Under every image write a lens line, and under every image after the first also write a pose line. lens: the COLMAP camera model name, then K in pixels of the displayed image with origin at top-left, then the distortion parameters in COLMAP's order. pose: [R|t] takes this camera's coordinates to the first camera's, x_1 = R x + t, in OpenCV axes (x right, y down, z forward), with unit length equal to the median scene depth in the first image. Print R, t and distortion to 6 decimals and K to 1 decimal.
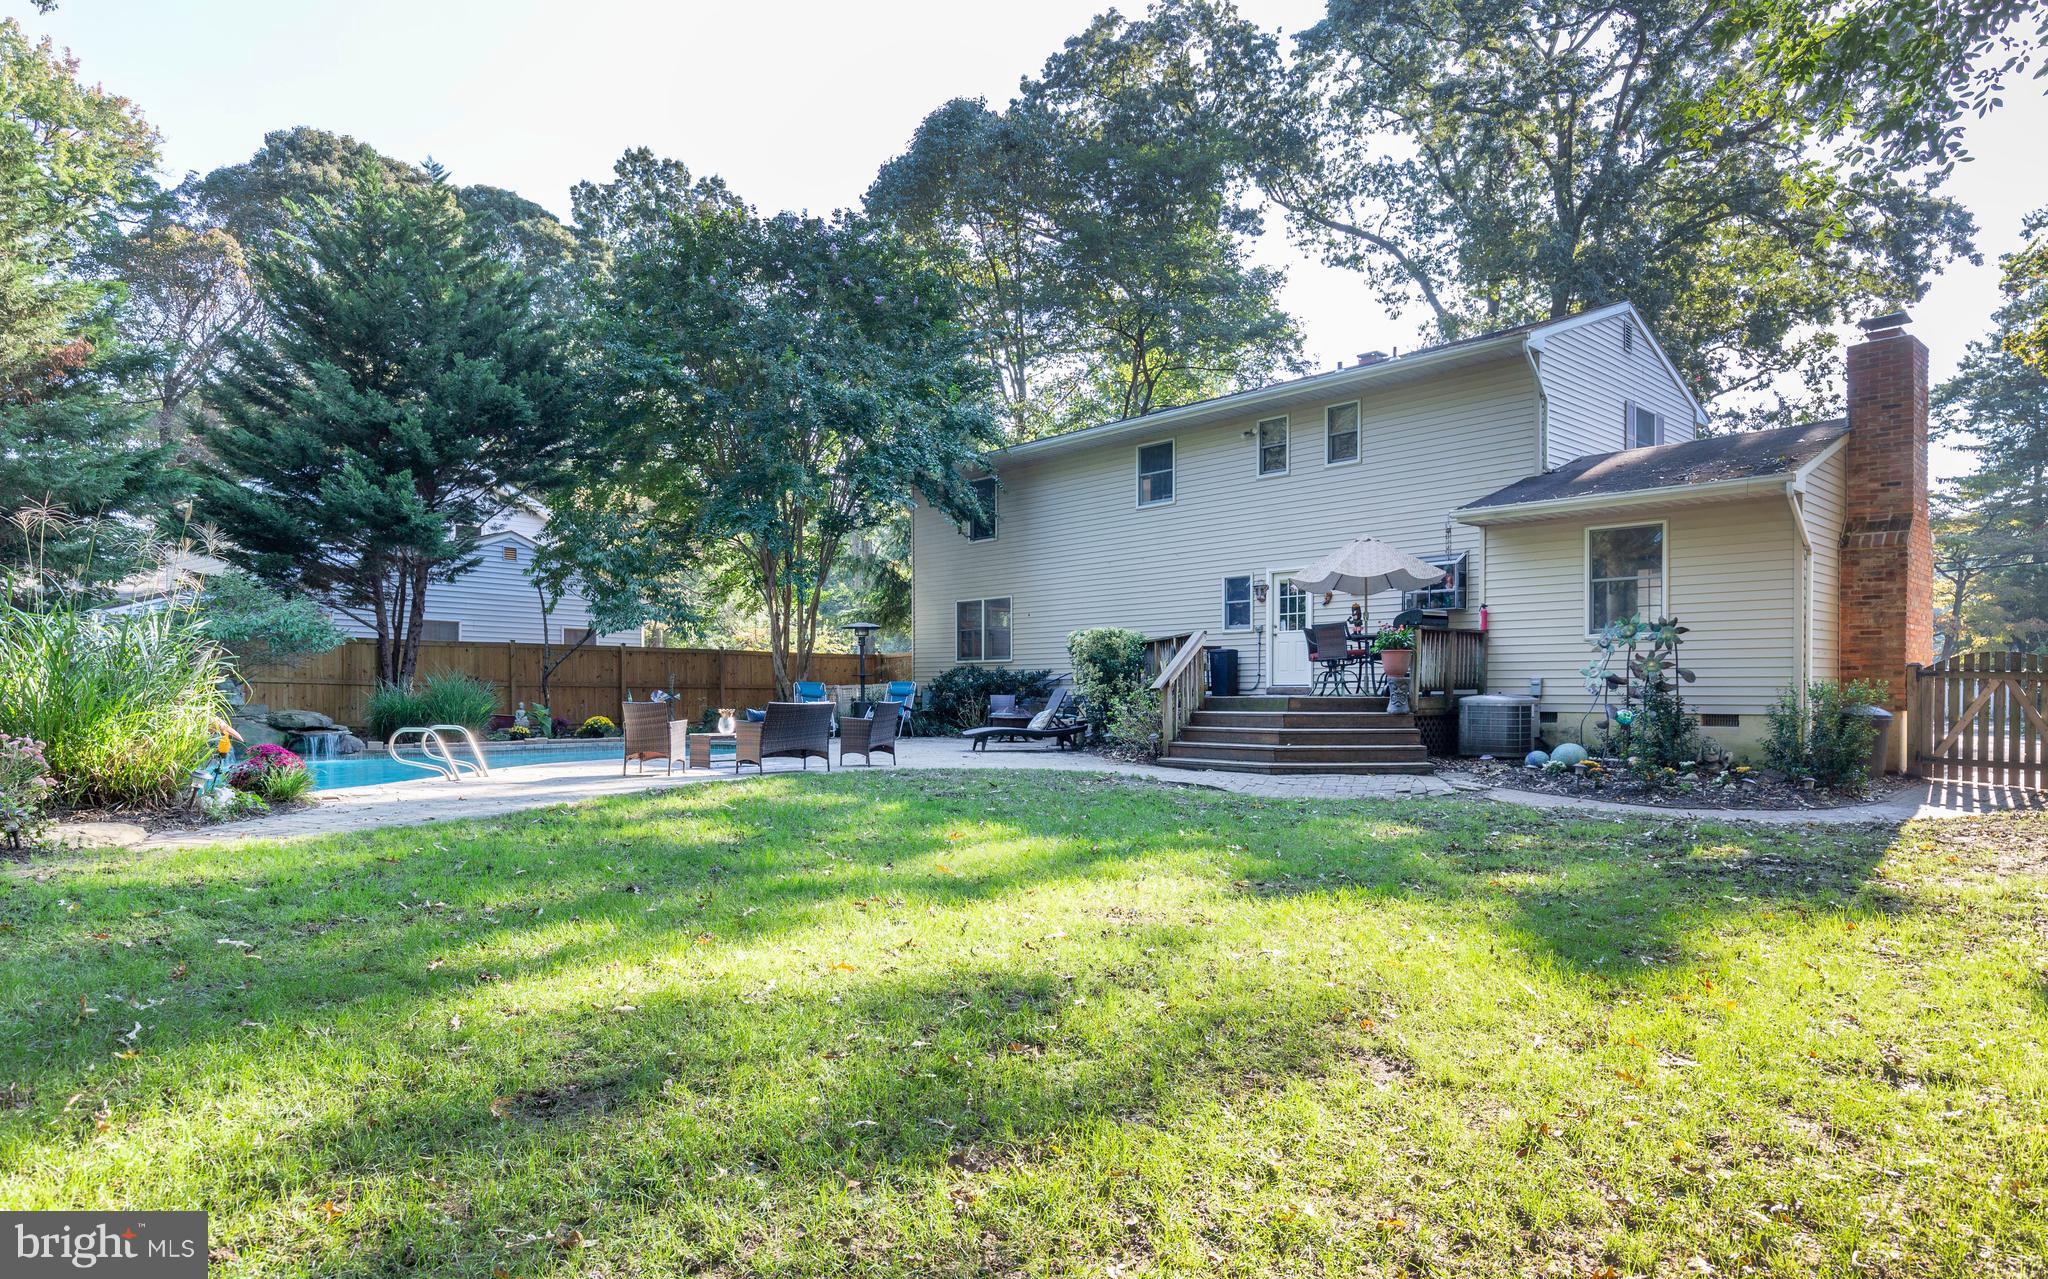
lens RADIAL K [[1184.4, 0, 1020.8], [0, 1184.4, 696.7], [0, 0, 1]] dist [0.004141, -0.000059]
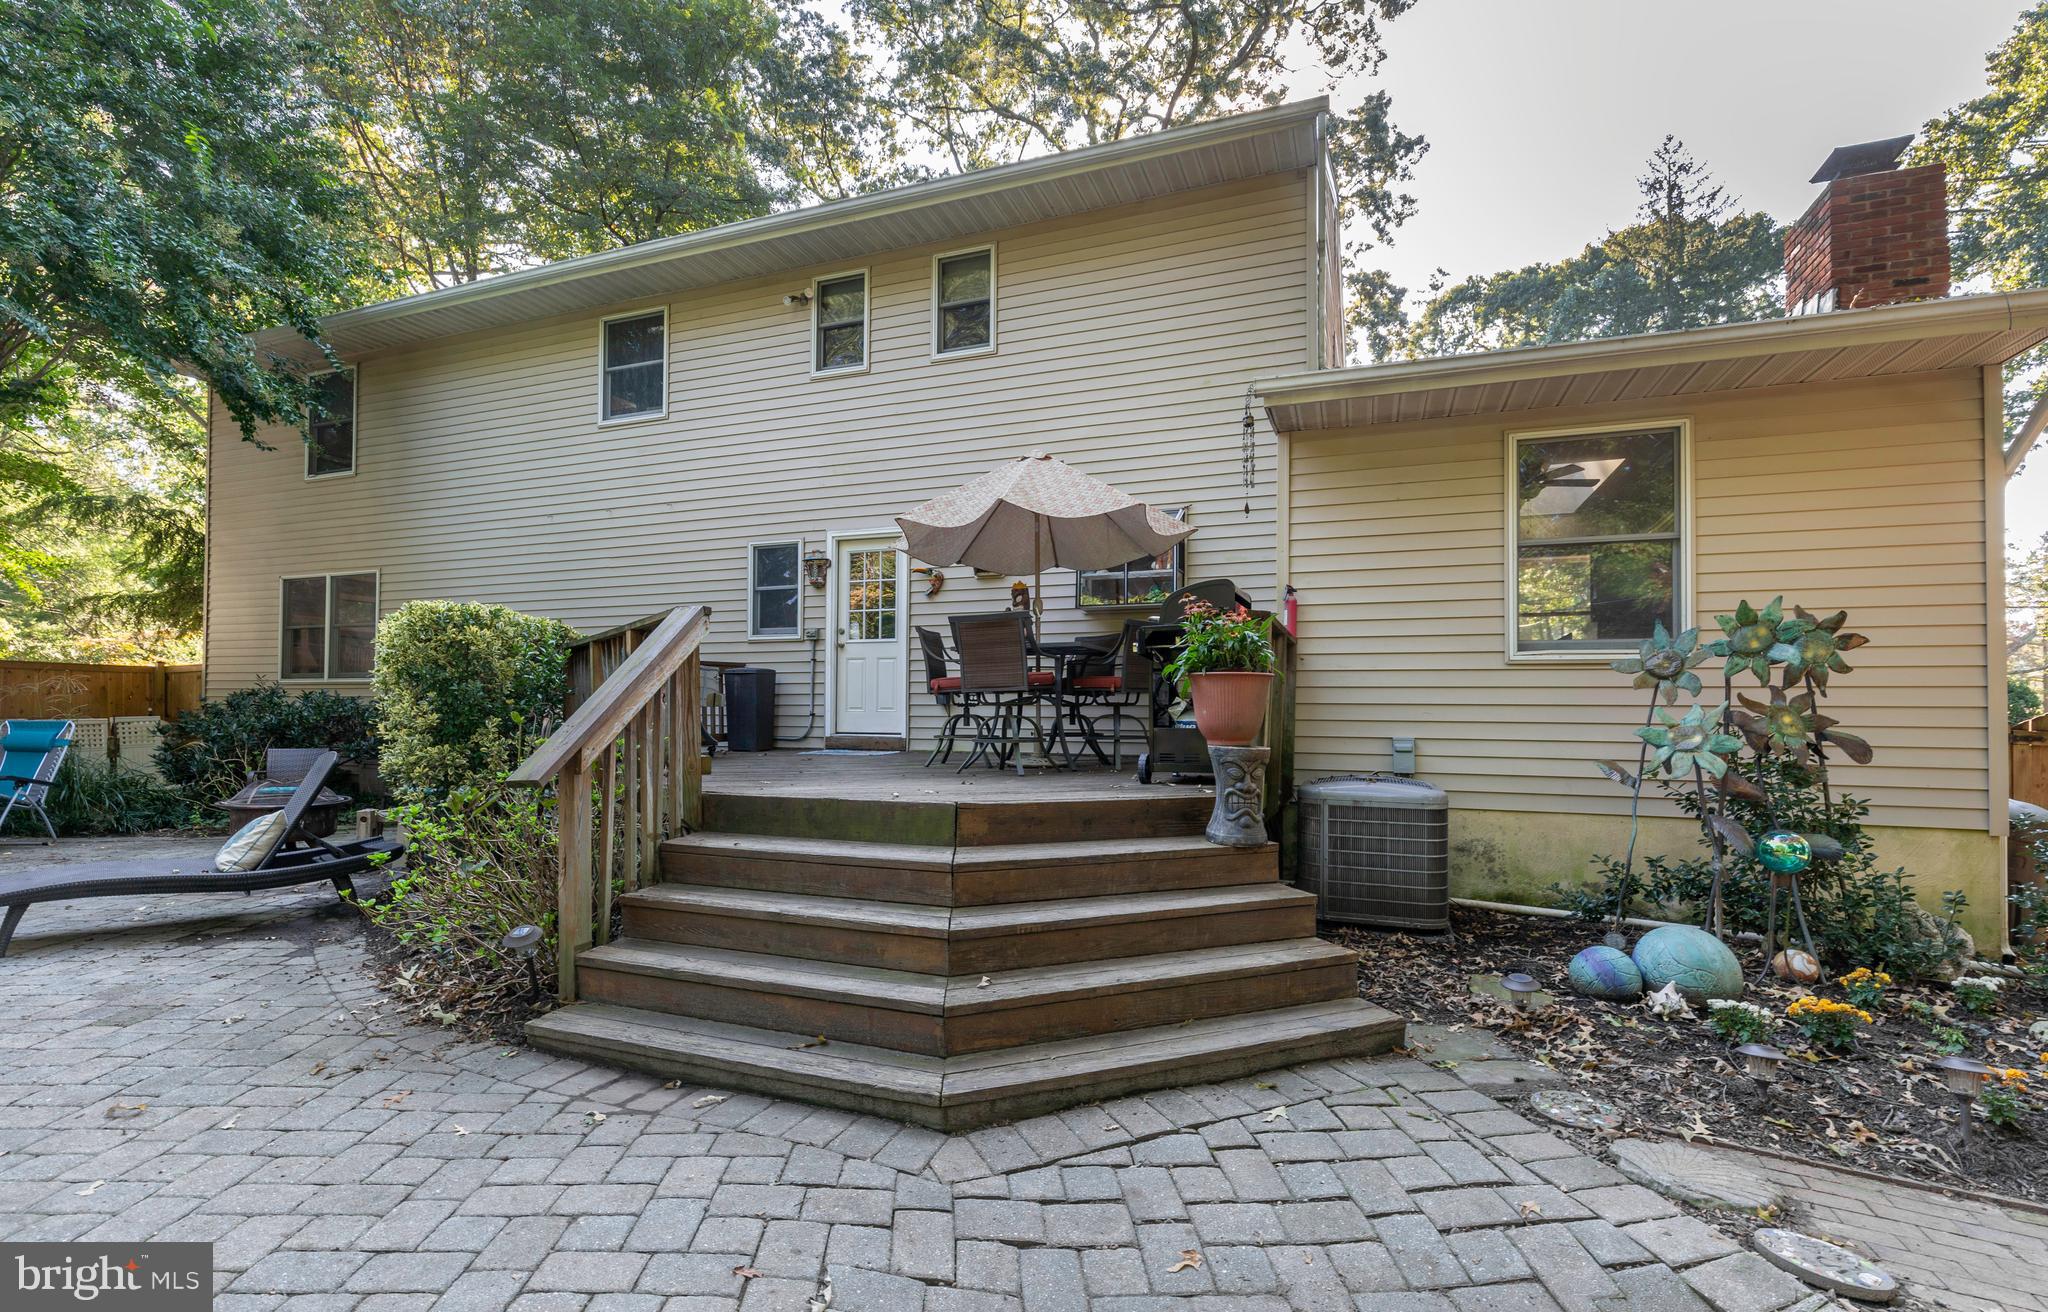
lens RADIAL K [[950.1, 0, 1009.6], [0, 950.1, 707.5], [0, 0, 1]] dist [0.003516, 0.000159]
pose [[0.904293, 0.010768, 0.426777, 0.094337], [-0.006815, 0.999919, -0.010789, -0.018190], [-0.426858, 0.006848, 0.904293, 0.564302]]
